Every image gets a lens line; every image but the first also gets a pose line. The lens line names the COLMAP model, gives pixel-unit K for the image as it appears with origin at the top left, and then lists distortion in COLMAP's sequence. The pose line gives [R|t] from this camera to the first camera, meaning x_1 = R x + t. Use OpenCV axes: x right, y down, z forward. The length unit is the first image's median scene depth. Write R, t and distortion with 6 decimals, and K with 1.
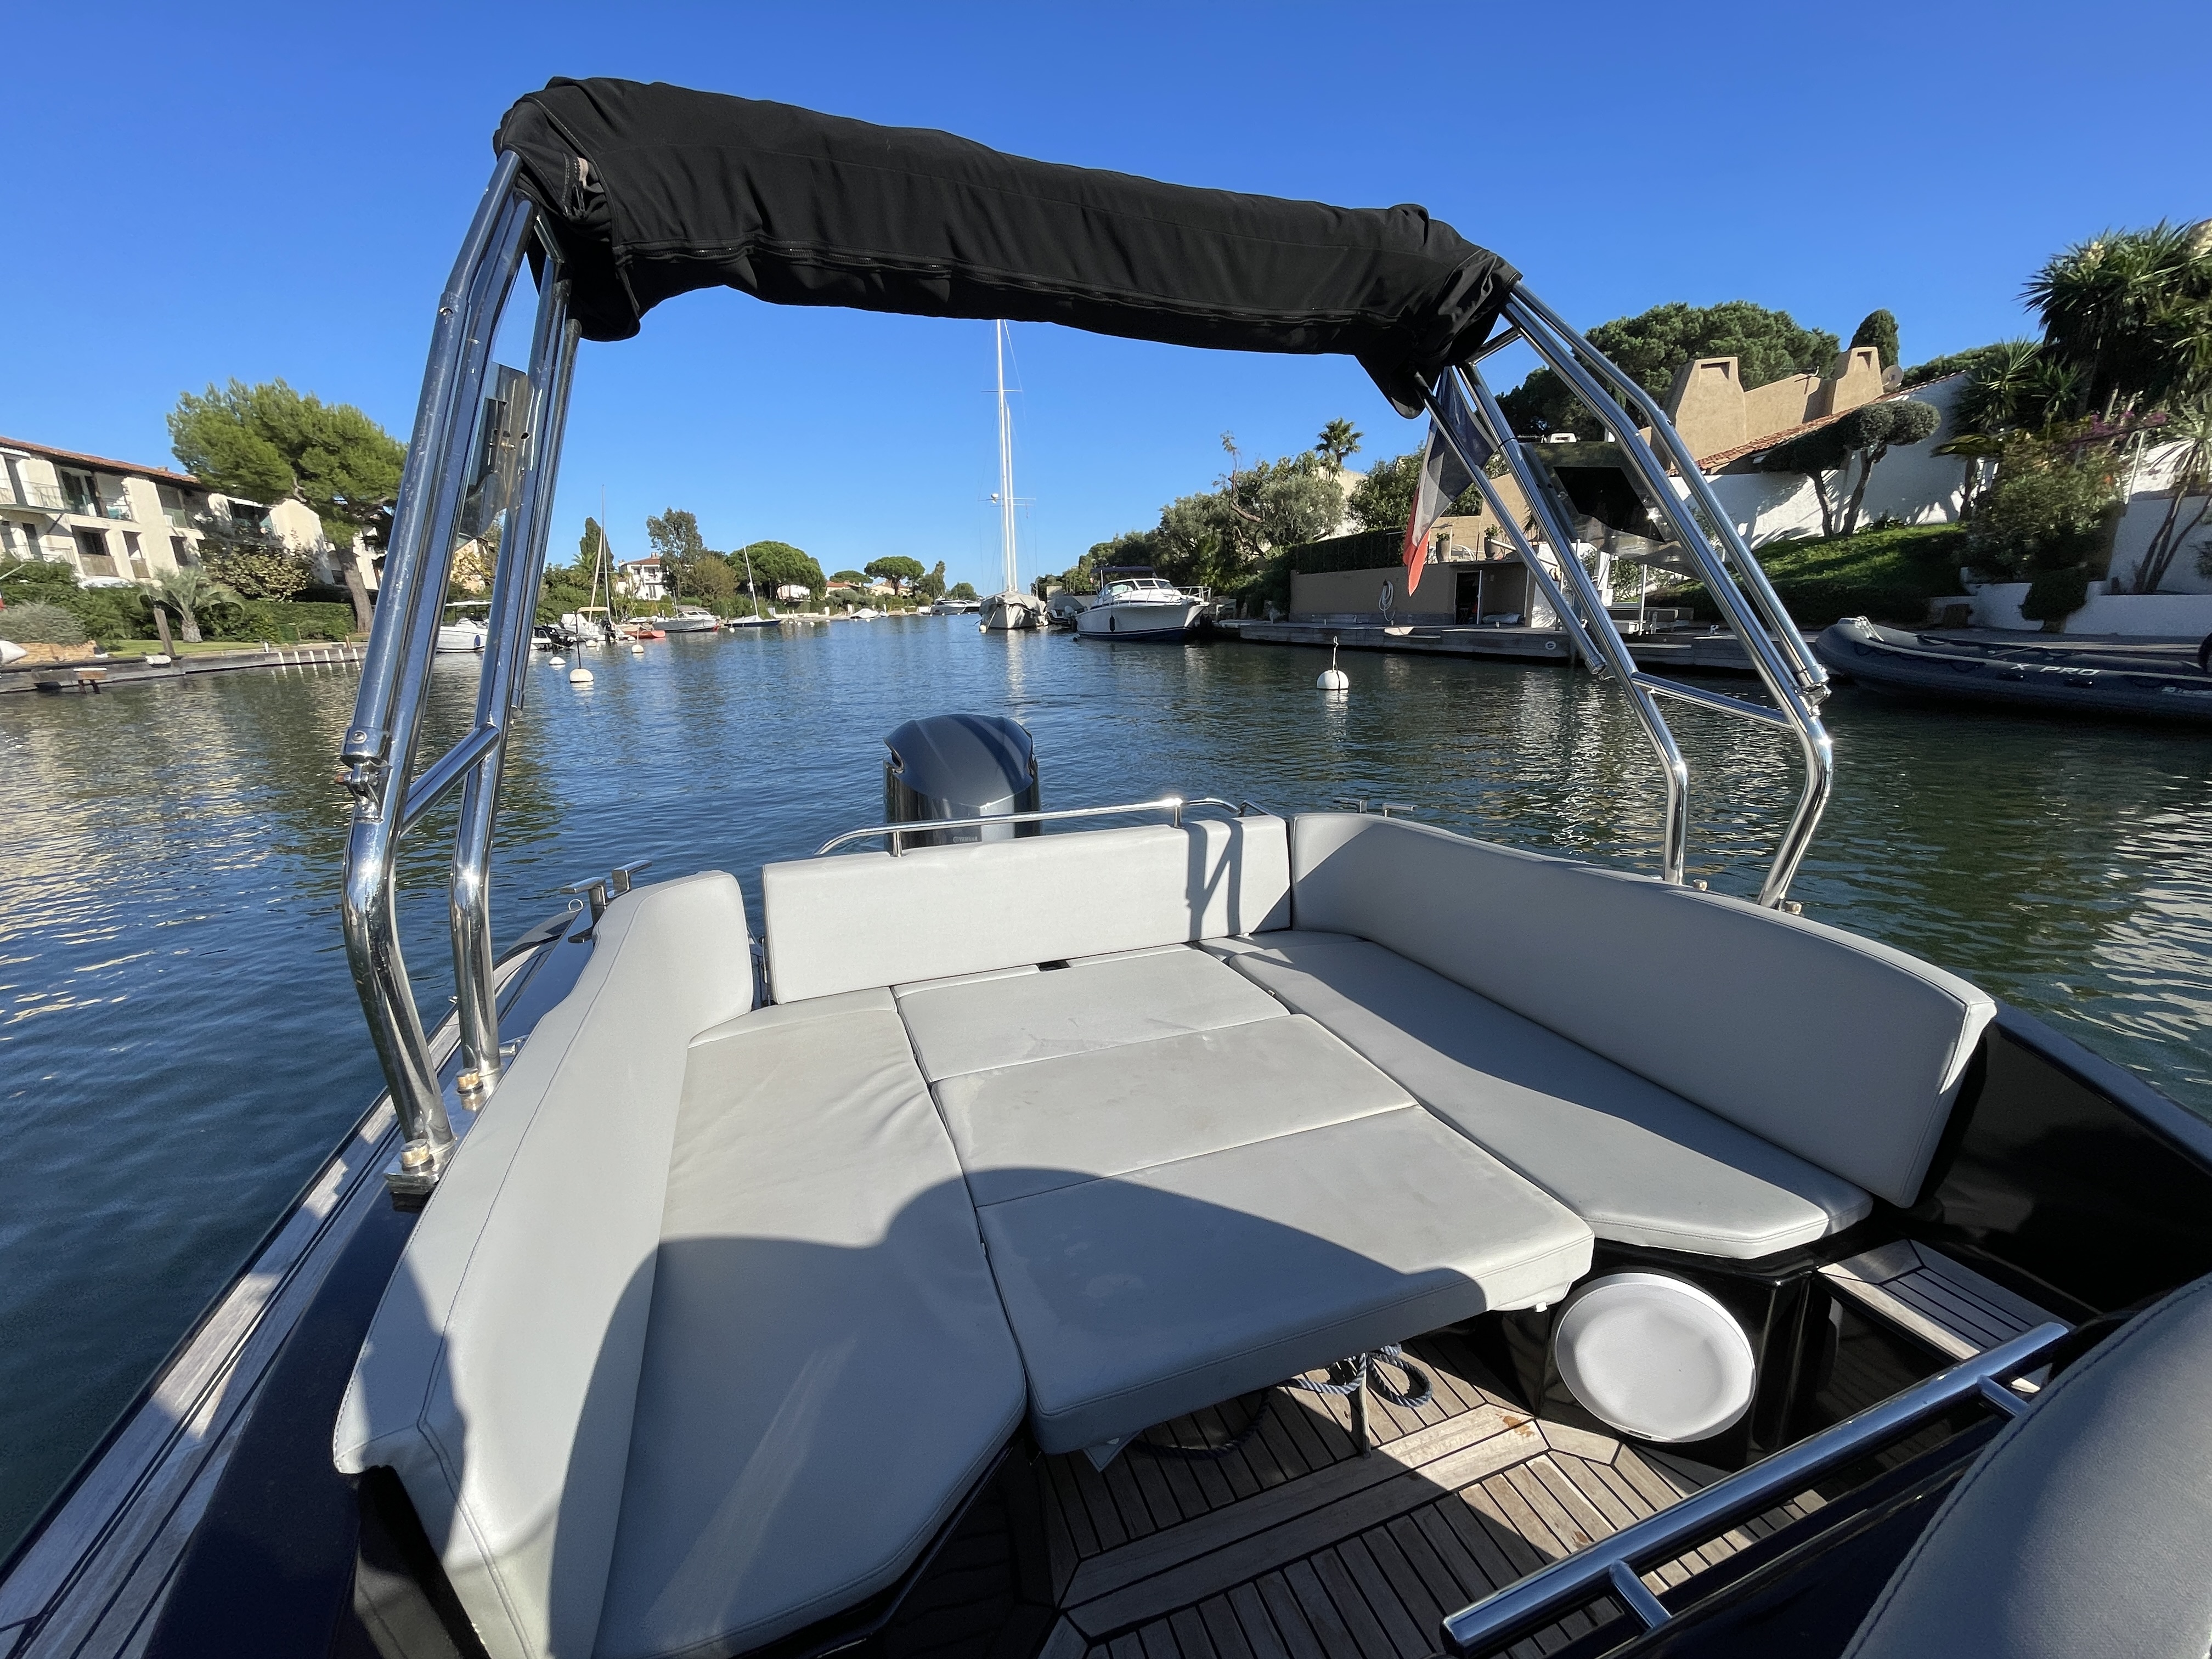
lens RADIAL K [[888.4, 0, 1103.2], [0, 888.4, 830.5], [0, 0, 1]] dist [0.000553, -0.000628]
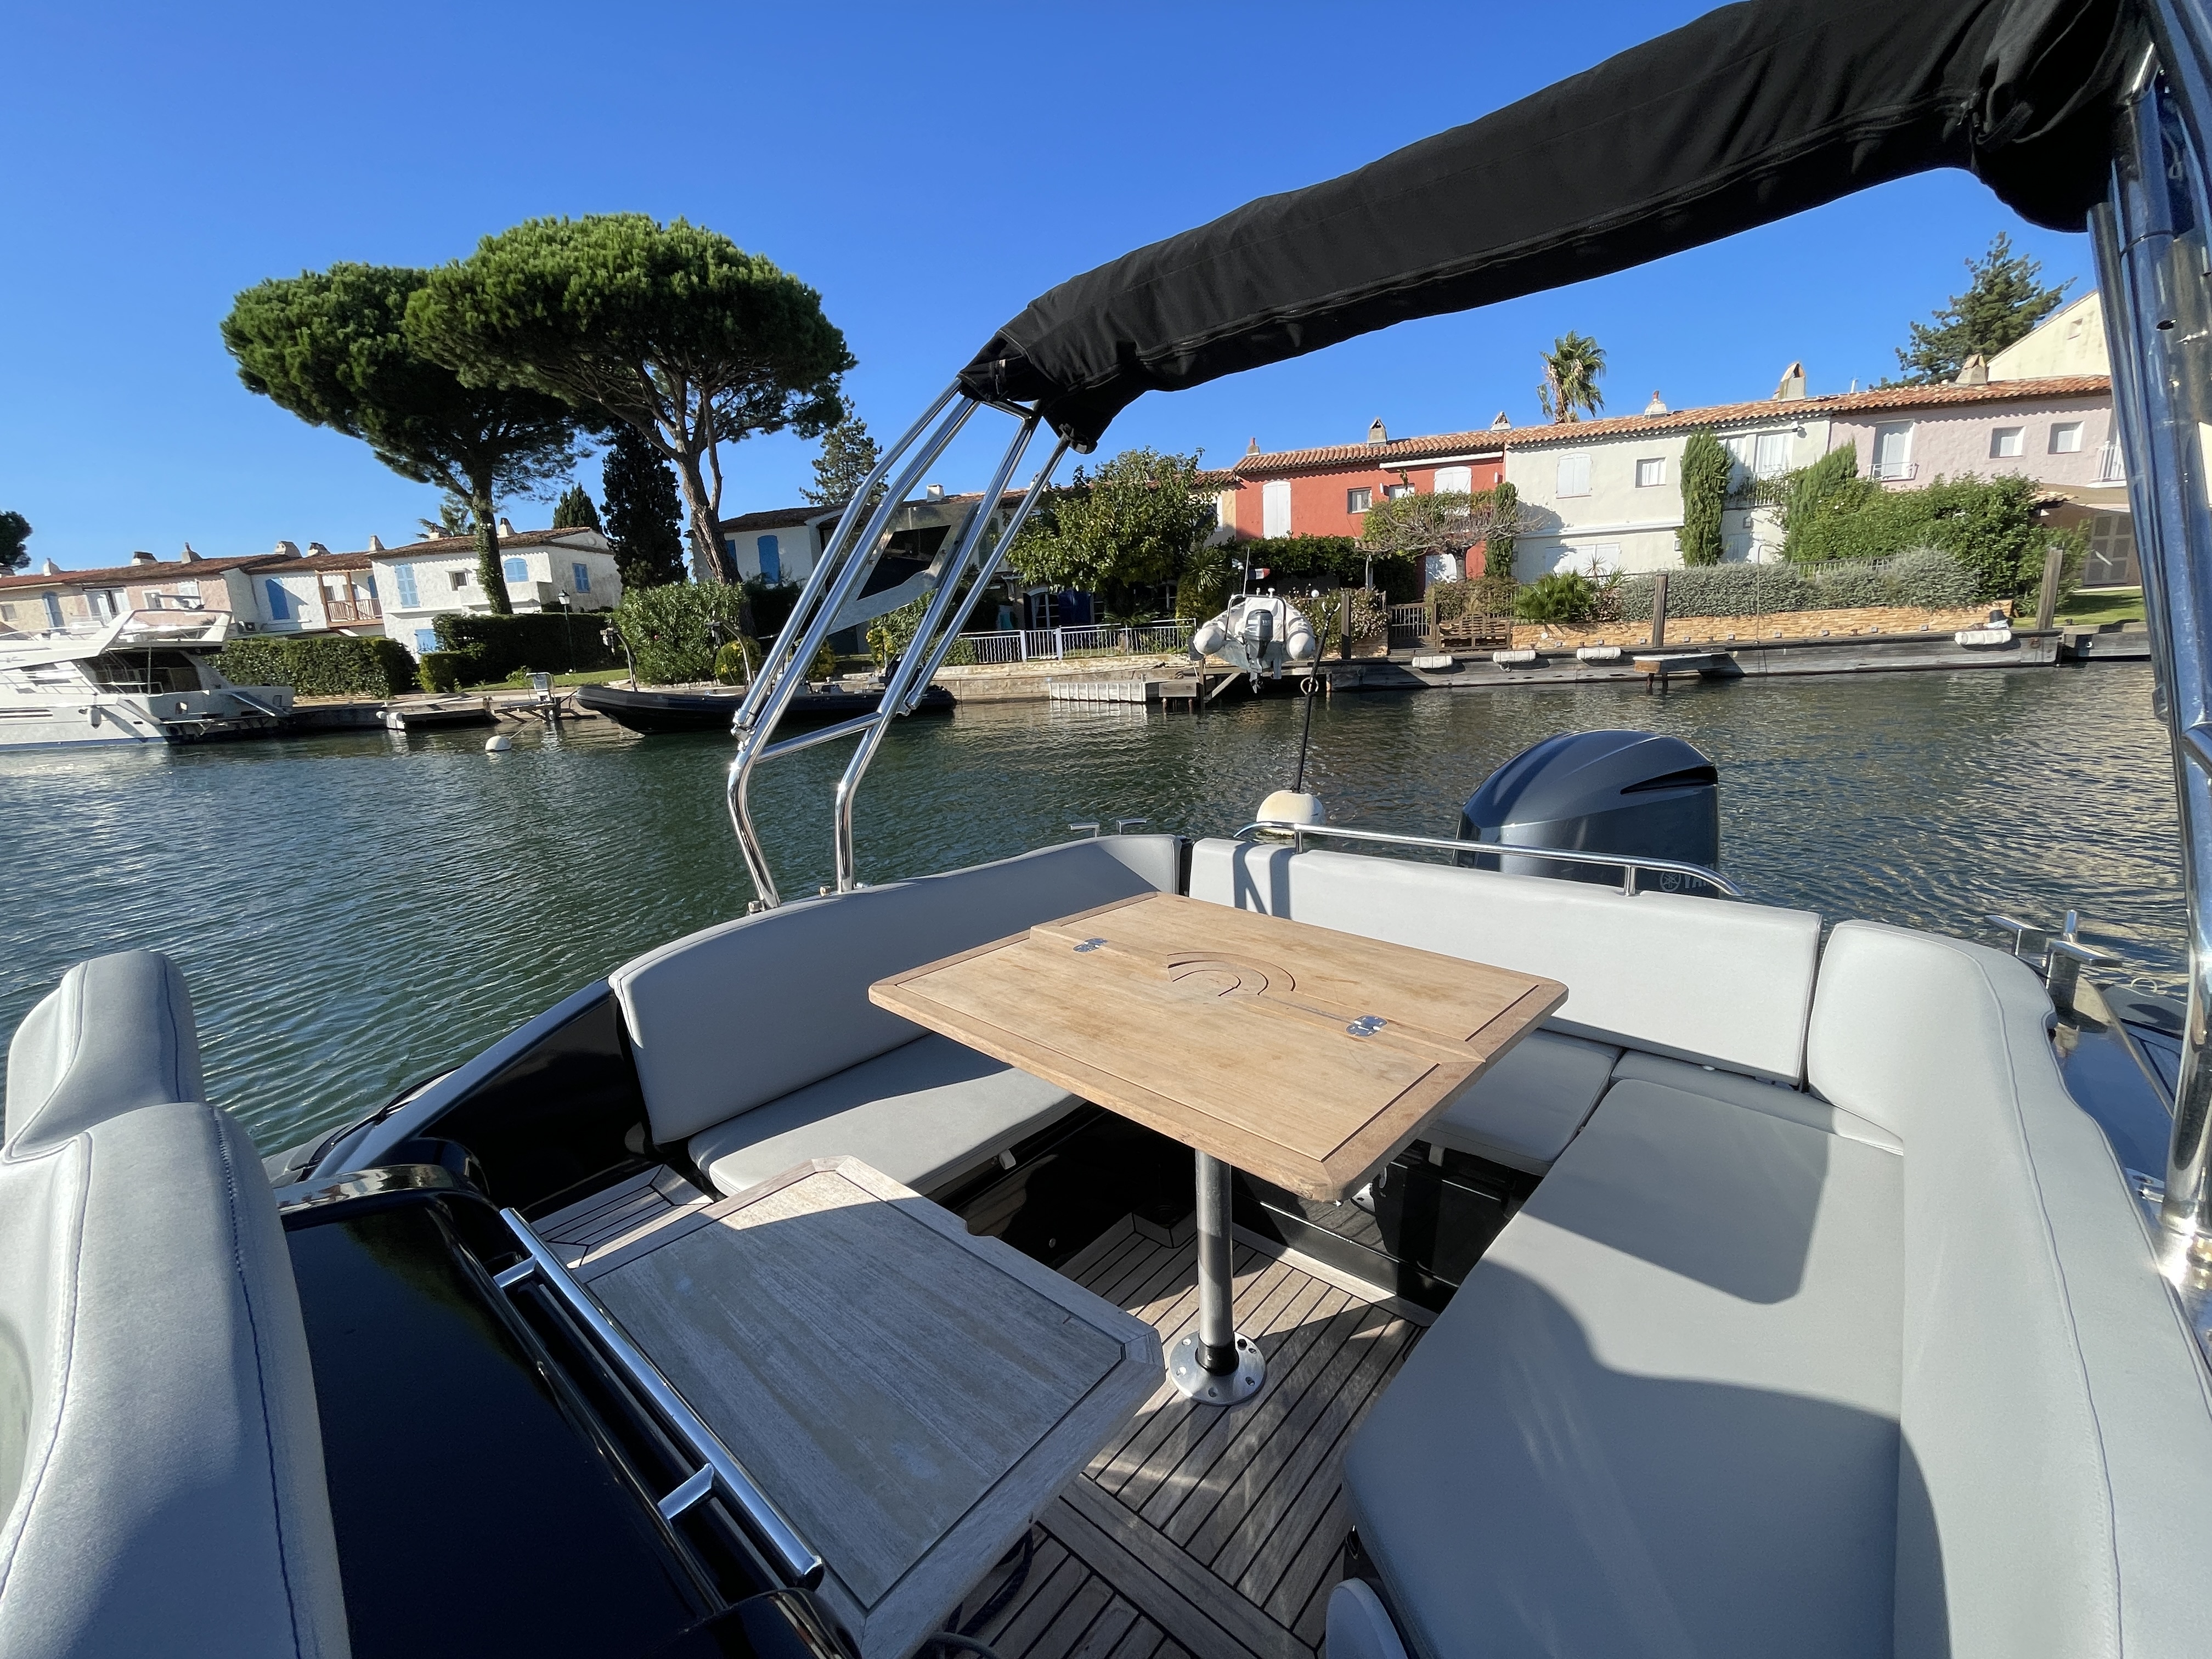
lens RADIAL K [[907.7, 0, 1106.0], [0, 907.7, 829.5], [0, 0, 1]] dist [-0.000492, 0.000113]
pose [[0.478440, 0.154068, -0.864499, 0.717230], [-0.167839, 0.982382, 0.082189, -0.060635], [0.861931, 0.105774, 0.495870, 0.300516]]
